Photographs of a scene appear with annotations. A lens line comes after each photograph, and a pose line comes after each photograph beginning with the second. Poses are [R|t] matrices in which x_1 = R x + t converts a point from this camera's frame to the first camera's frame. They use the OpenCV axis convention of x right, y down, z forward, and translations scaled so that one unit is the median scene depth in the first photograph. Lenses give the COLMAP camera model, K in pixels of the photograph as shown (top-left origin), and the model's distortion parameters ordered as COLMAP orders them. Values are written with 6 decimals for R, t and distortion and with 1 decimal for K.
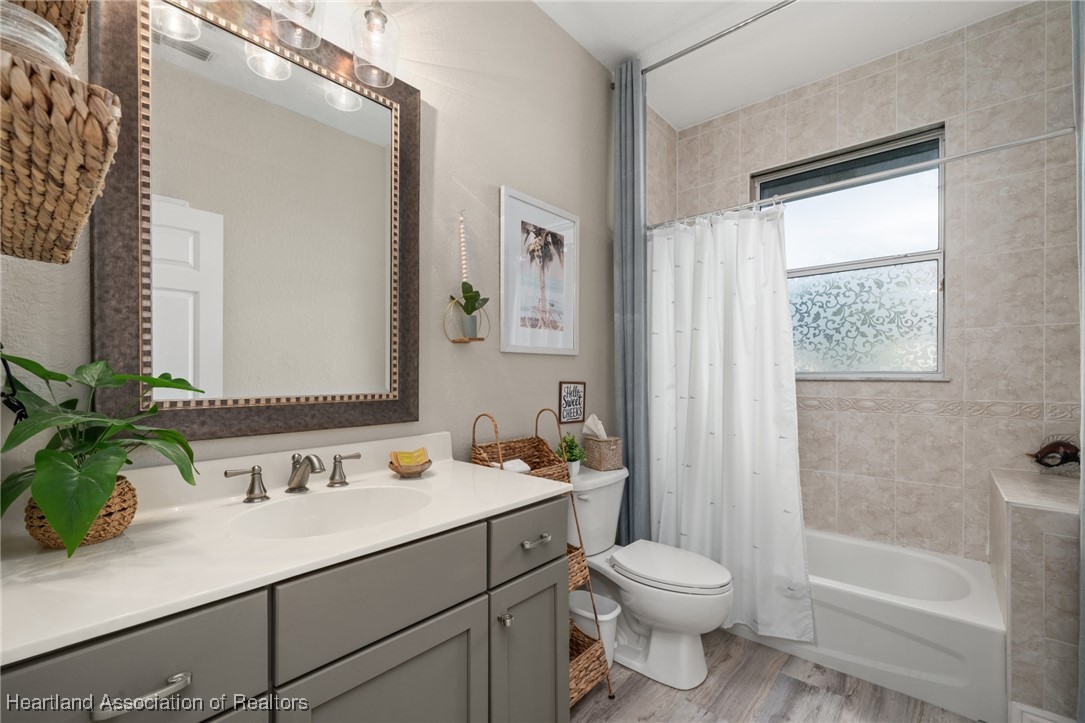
lens RADIAL K [[477.5, 0, 542.0], [0, 477.5, 369.8], [0, 0, 1]] dist [-0.000913, 0.000617]
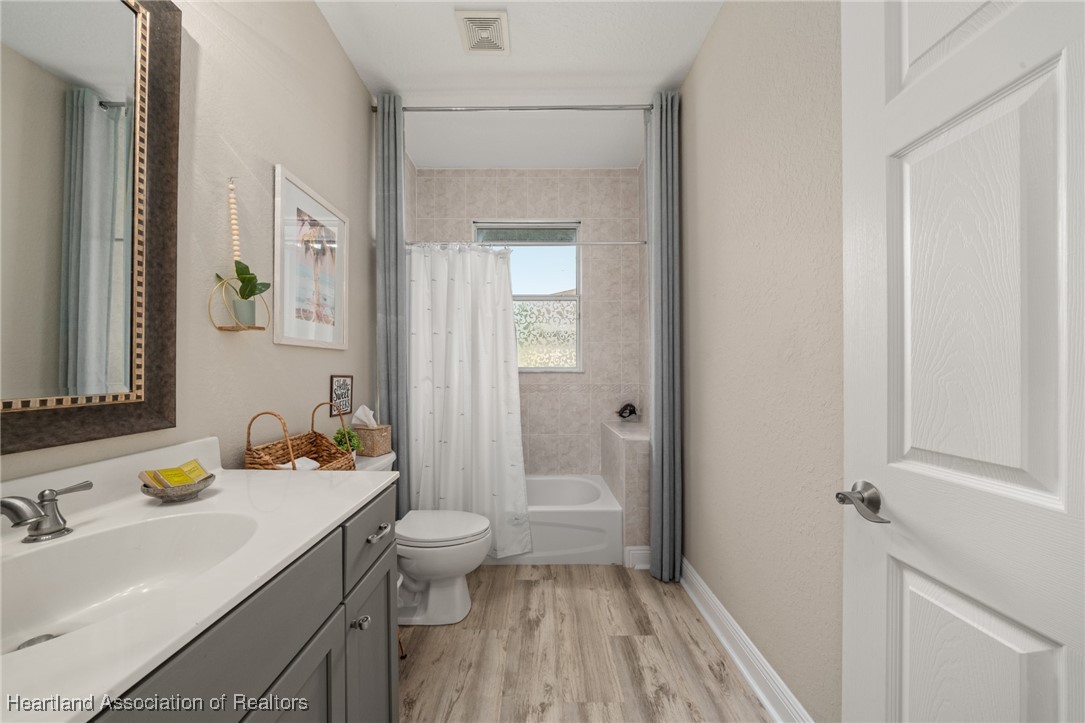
lens RADIAL K [[378.7, 0, 542.2], [0, 378.7, 363.5], [0, 0, 1]] dist [-0.007013, 0.000662]
pose [[0.740971, 0.010127, 0.671460, -0.184330], [-0.006701, 0.999948, -0.007686, 0.002927], [-0.671503, 0.001196, 0.741001, 0.110499]]
